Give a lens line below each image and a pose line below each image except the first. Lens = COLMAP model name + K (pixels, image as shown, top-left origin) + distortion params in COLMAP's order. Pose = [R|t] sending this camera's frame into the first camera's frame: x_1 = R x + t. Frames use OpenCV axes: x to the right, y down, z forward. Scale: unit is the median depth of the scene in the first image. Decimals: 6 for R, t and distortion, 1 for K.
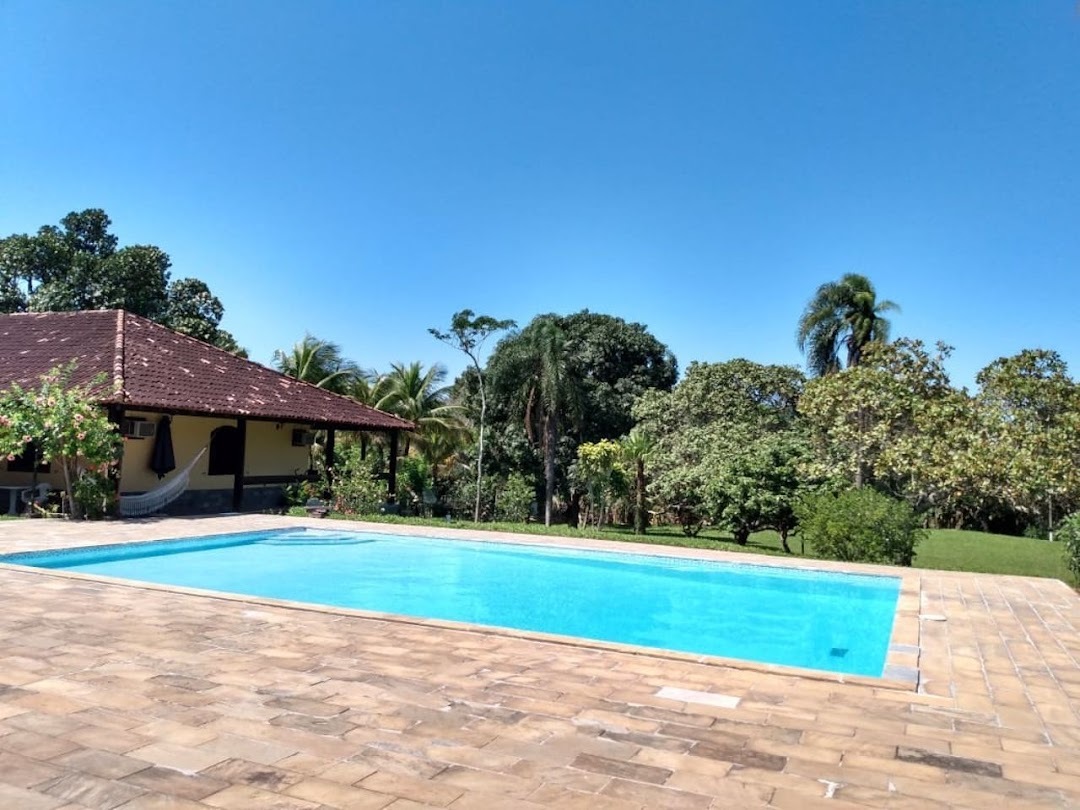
lens RADIAL K [[902.5, 0, 540.0], [0, 902.5, 405.0], [0, 0, 1]] dist [0.082015, -0.072210]
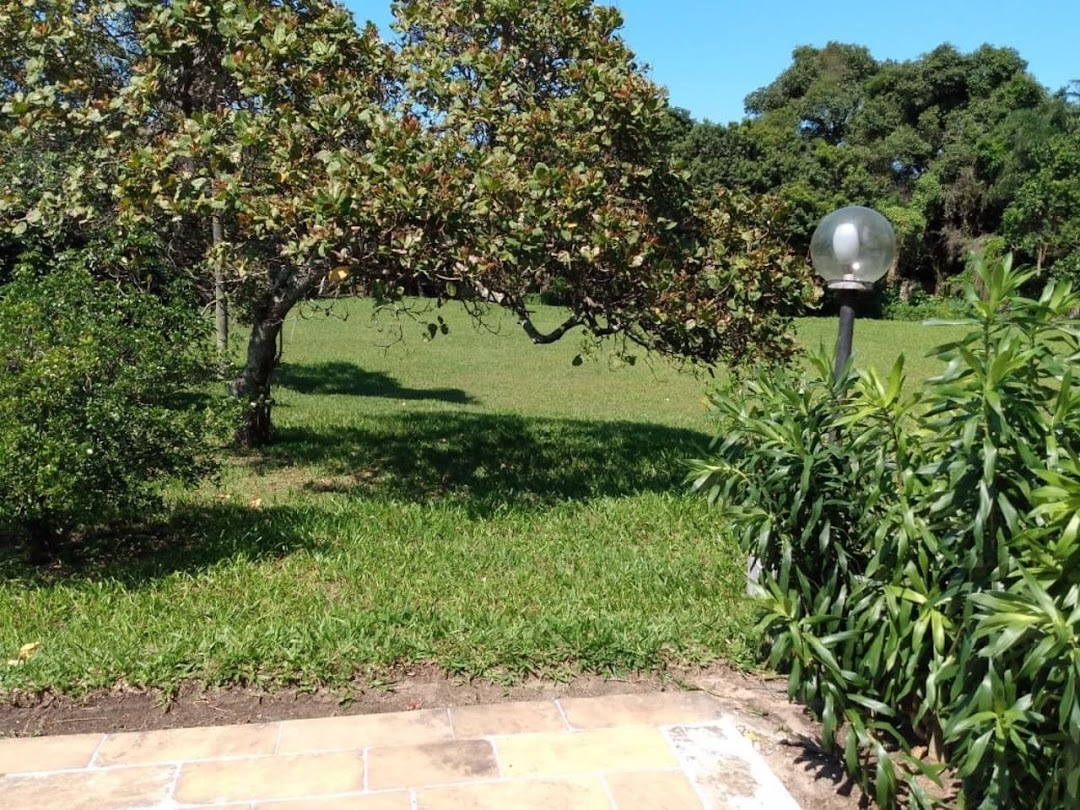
lens RADIAL K [[902.5, 0, 540.0], [0, 902.5, 405.0], [0, 0, 1]] dist [0.082015, -0.072210]
pose [[0.837992, -0.122840, 0.531676, 0.327611], [-0.012503, 0.969755, 0.243761, 0.059834], [-0.545539, -0.210918, 0.811111, 0.663897]]
